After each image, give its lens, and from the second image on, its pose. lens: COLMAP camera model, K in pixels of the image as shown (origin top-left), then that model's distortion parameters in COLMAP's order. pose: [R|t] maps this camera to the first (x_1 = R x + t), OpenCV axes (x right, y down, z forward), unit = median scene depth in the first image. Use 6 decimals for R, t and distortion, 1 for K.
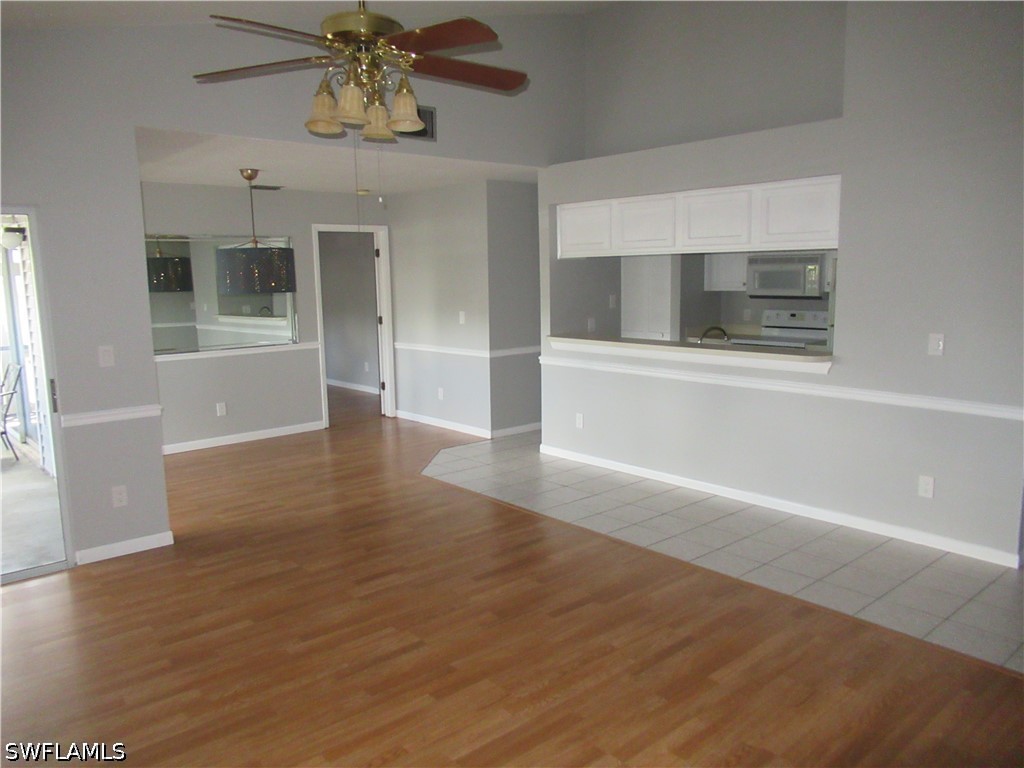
lens RADIAL K [[759.9, 0, 501.9], [0, 759.9, 380.9], [0, 0, 1]] dist [0.002812, 0.004742]
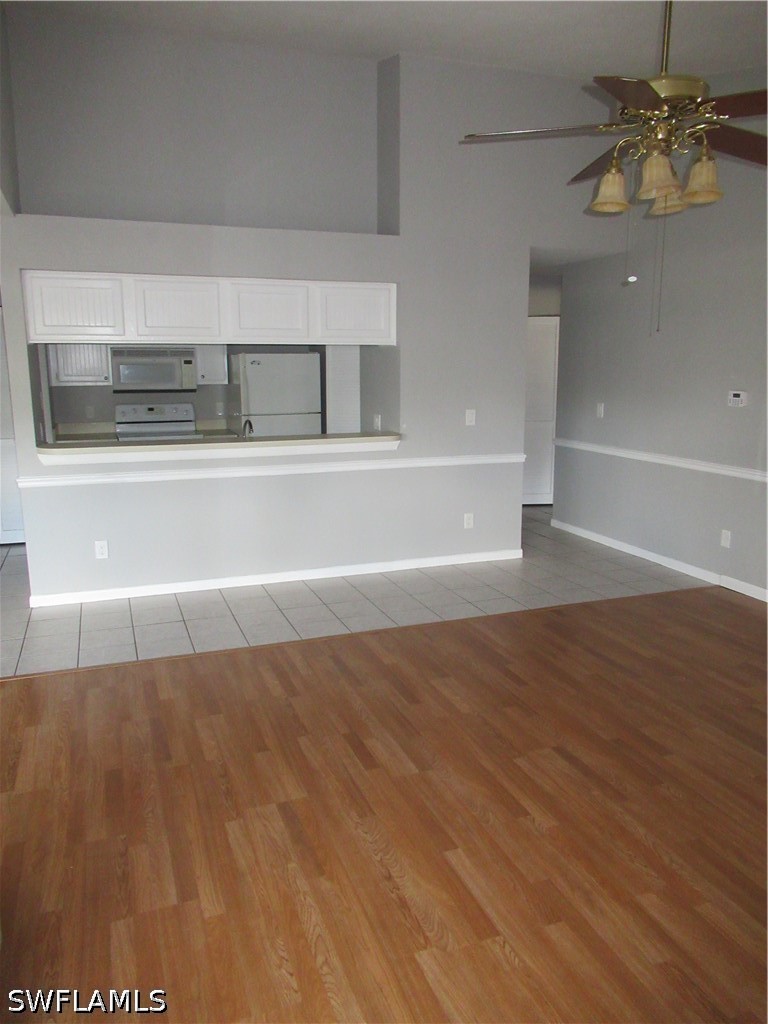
lens RADIAL K [[765.8, 0, 380.4], [0, 765.8, 509.0], [0, 0, 1]] dist [-0.012032, 0.000845]
pose [[0.353533, -0.163382, 0.921043, -0.816113], [0.129424, 0.983702, 0.124819, -0.080628], [-0.926425, 0.075077, 0.368916, 0.661259]]
